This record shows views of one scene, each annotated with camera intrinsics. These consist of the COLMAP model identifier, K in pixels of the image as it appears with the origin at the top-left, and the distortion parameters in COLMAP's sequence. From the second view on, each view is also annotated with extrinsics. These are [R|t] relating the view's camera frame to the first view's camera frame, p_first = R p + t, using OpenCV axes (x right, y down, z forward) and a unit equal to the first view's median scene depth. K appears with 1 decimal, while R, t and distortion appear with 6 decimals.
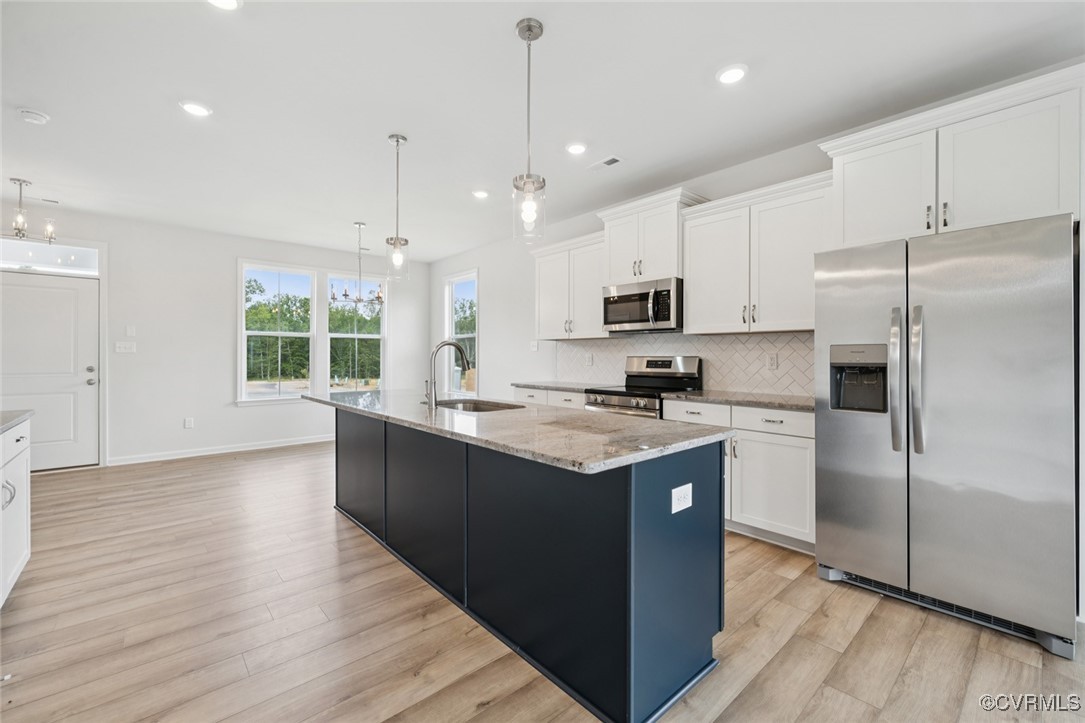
lens RADIAL K [[451.1, 0, 538.8], [0, 451.1, 357.5], [0, 0, 1]] dist [-0.001159, -0.000040]
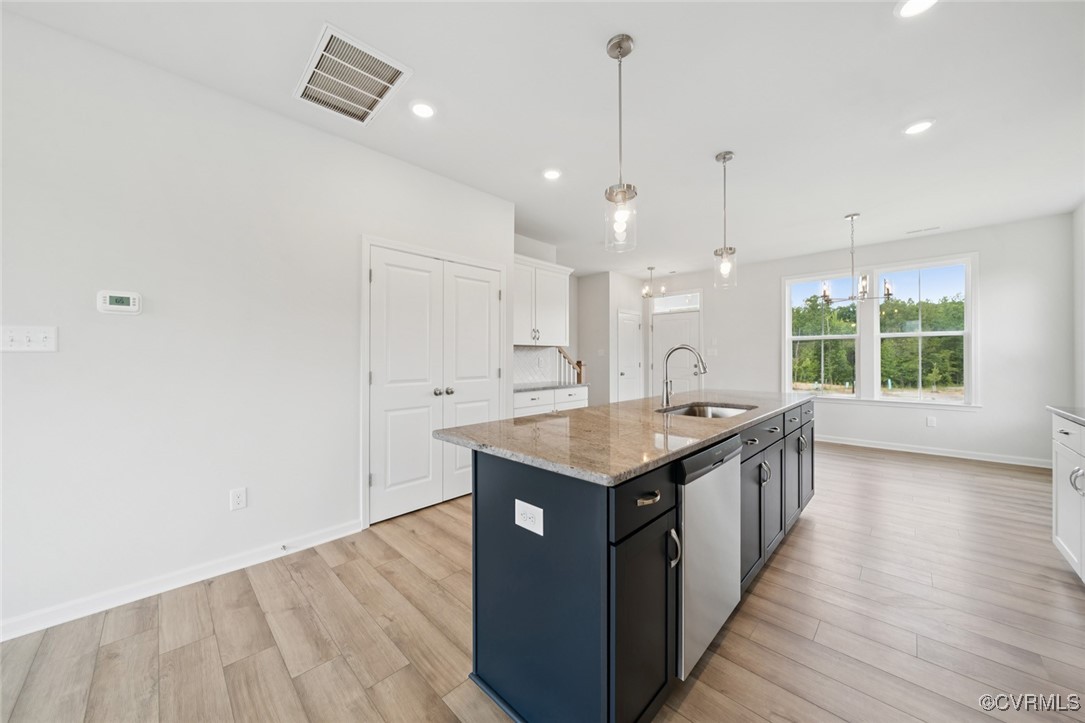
lens RADIAL K [[380.8, 0, 542.5], [0, 380.8, 361.5], [0, 0, 1]] dist [-0.000341, -0.000072]
pose [[0.076853, 0.009767, -0.996995, 0.462941], [-0.001855, 0.999952, 0.009653, -0.003796], [0.997041, 0.001108, 0.076867, 0.413929]]
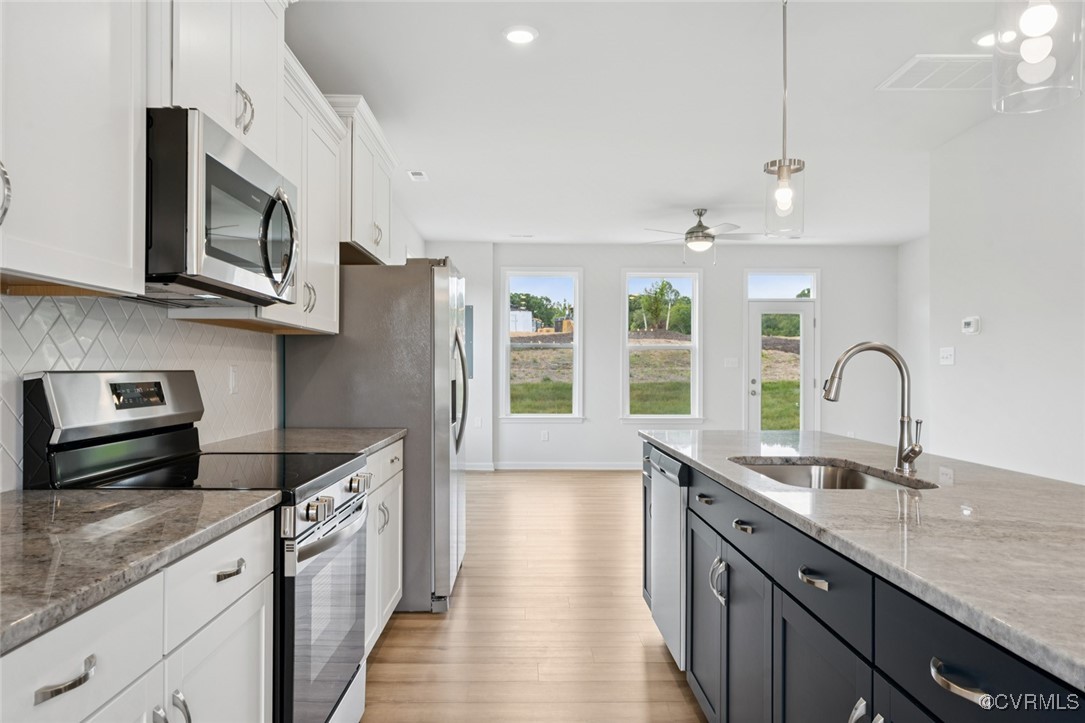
lens RADIAL K [[736.4, 0, 537.8], [0, 736.4, 370.1], [0, 0, 1]] dist [-0.002984, -0.000945]
pose [[-0.759904, -0.001722, 0.650033, -0.313816], [0.000007, 0.999996, 0.002657, -0.004733], [-0.650035, 0.002023, -0.759901, 1.296487]]
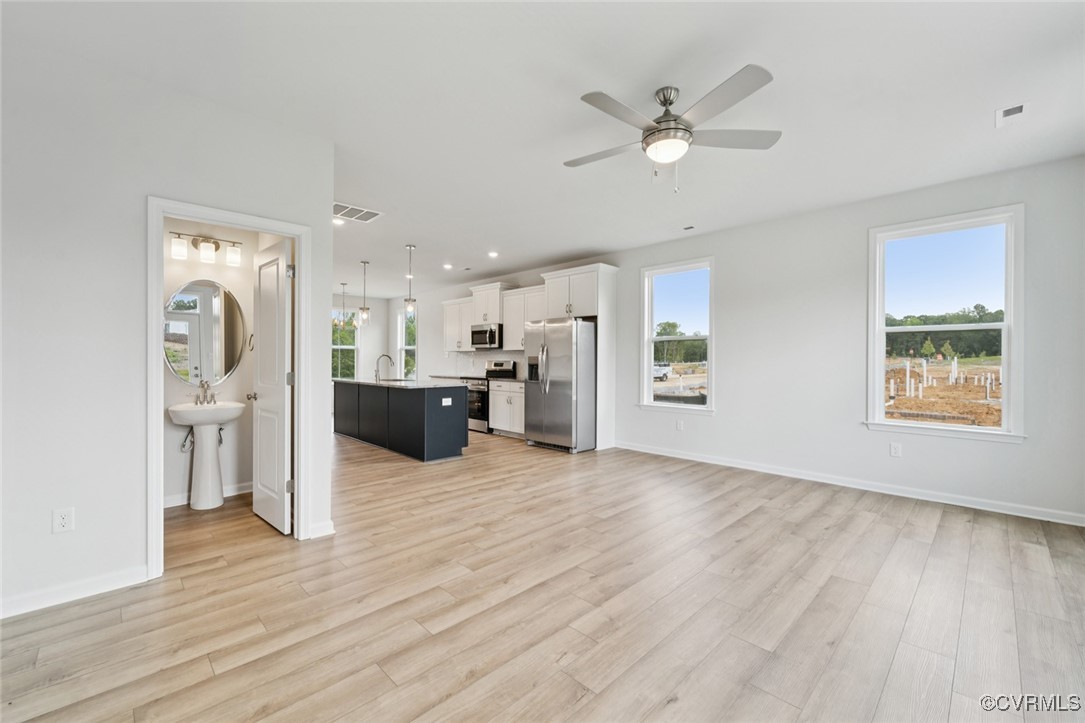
lens RADIAL K [[444.8, 0, 542.5], [0, 444.8, 361.5], [0, 0, 1]] dist [0.000318, 0.000065]
pose [[0.997741, 0.005020, 0.066983, 0.348718], [-0.004795, 0.999982, -0.003525, 0.006447], [-0.067000, 0.003196, 0.997748, -1.034507]]
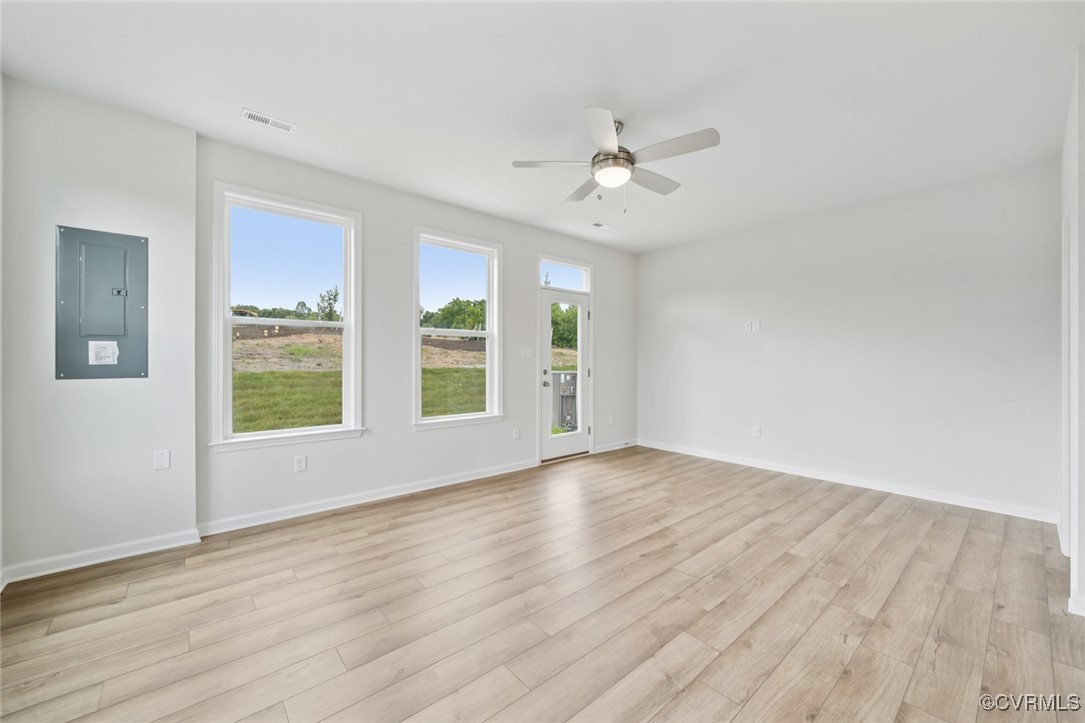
lens RADIAL K [[418.4, 0, 535.9], [0, 418.4, 359.9], [0, 0, 1]] dist [-0.001544, -0.000261]
pose [[-0.999835, -0.001458, 0.018081, 0.697857], [-0.001402, 0.999994, 0.003098, -0.003726], [-0.018085, 0.003072, -0.999832, 0.343749]]
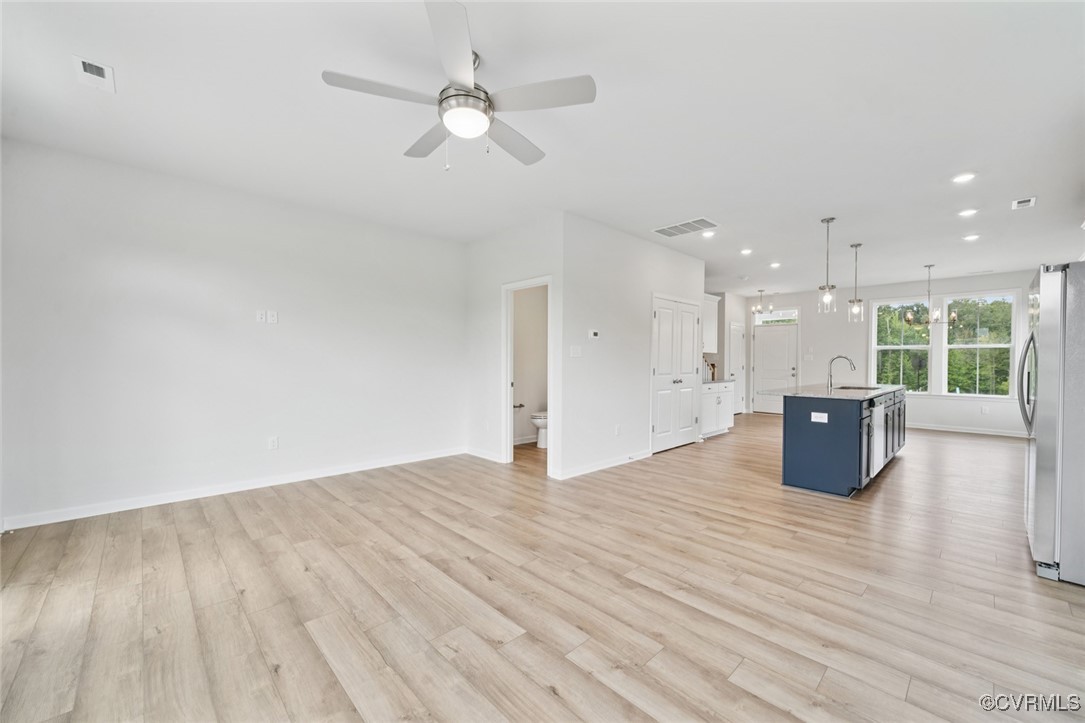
lens RADIAL K [[428.6, 0, 538.8], [0, 428.6, 367.7], [0, 0, 1]] dist [-0.001653, -0.000170]
pose [[0.040347, 0.017279, -0.999036, 1.155848], [-0.010552, 0.999802, 0.016866, 0.001021], [0.999130, 0.009861, 0.040521, -0.304853]]
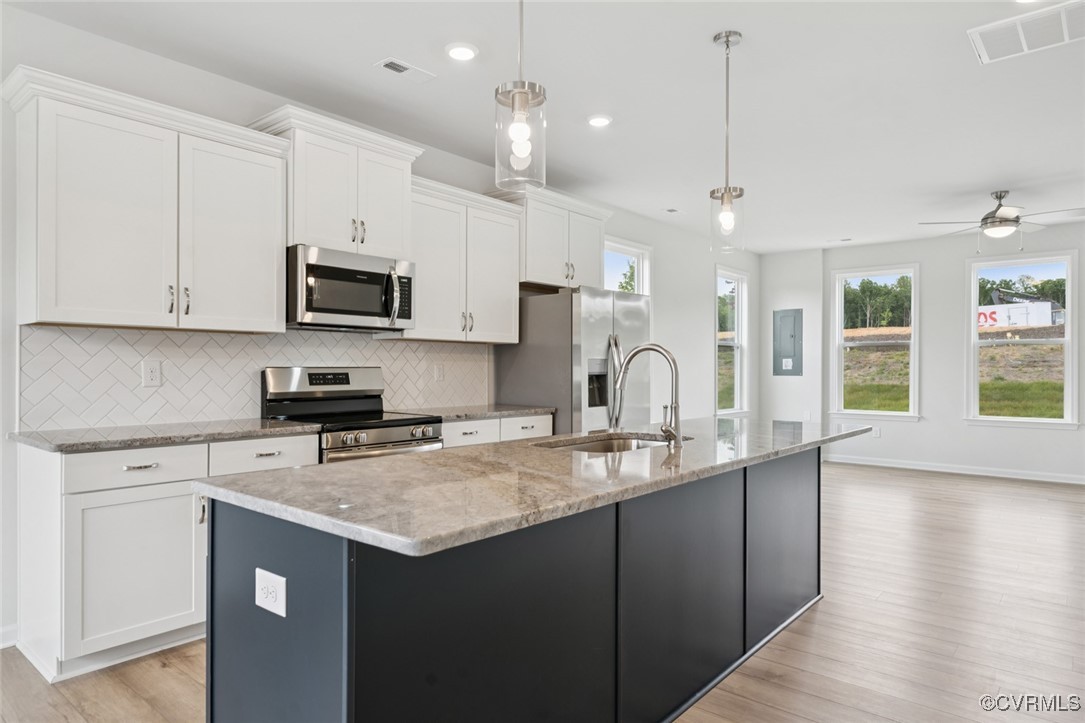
lens RADIAL K [[662.1, 0, 538.0], [0, 662.1, 367.4], [0, 0, 1]] dist [0.001823, 0.000053]
pose [[-0.143064, 0.000019, 0.989713, -0.775912], [0.001158, 0.999999, 0.000148, -0.001668], [-0.989713, 0.001167, -0.143064, 0.893634]]
